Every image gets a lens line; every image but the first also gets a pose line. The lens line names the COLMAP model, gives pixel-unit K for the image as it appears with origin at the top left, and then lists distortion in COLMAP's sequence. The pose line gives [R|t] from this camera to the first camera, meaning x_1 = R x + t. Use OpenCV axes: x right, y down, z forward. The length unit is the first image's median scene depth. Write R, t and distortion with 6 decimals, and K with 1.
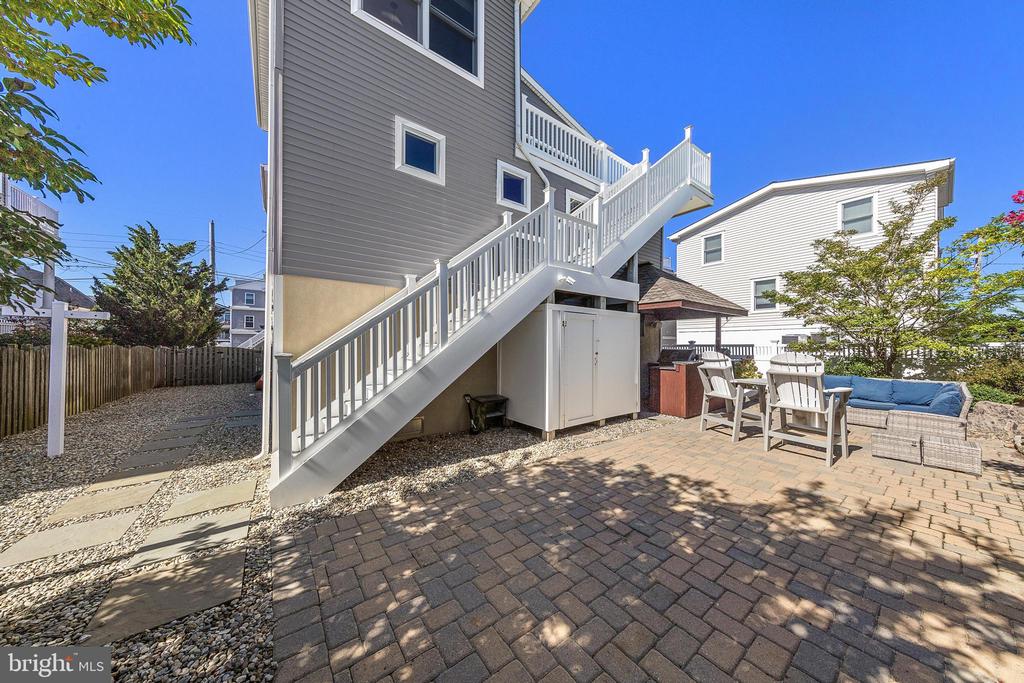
lens RADIAL K [[321.4, 0, 515.5], [0, 321.4, 342.9], [0, 0, 1]] dist [0.003438, -0.000179]
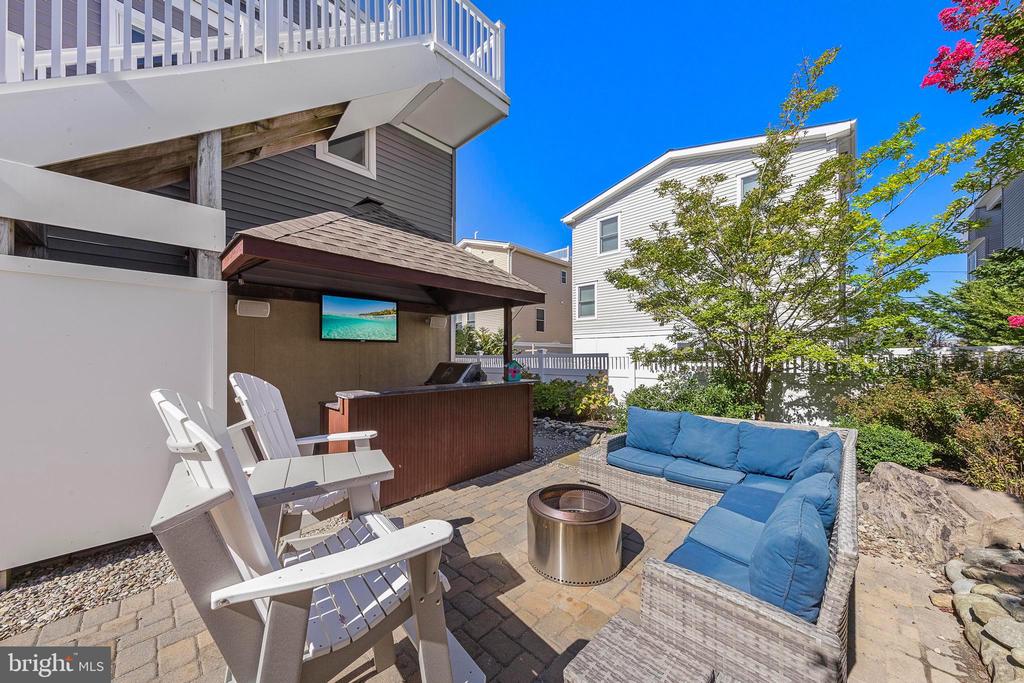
lens RADIAL K [[352.5, 0, 515.4], [0, 352.5, 355.5], [0, 0, 1]] dist [0.001350, 0.000167]
pose [[0.987154, -0.005707, 0.159669, 0.783810], [0.004678, 0.999966, 0.006824, 0.006029], [-0.159702, -0.005990, 0.987147, 0.547252]]
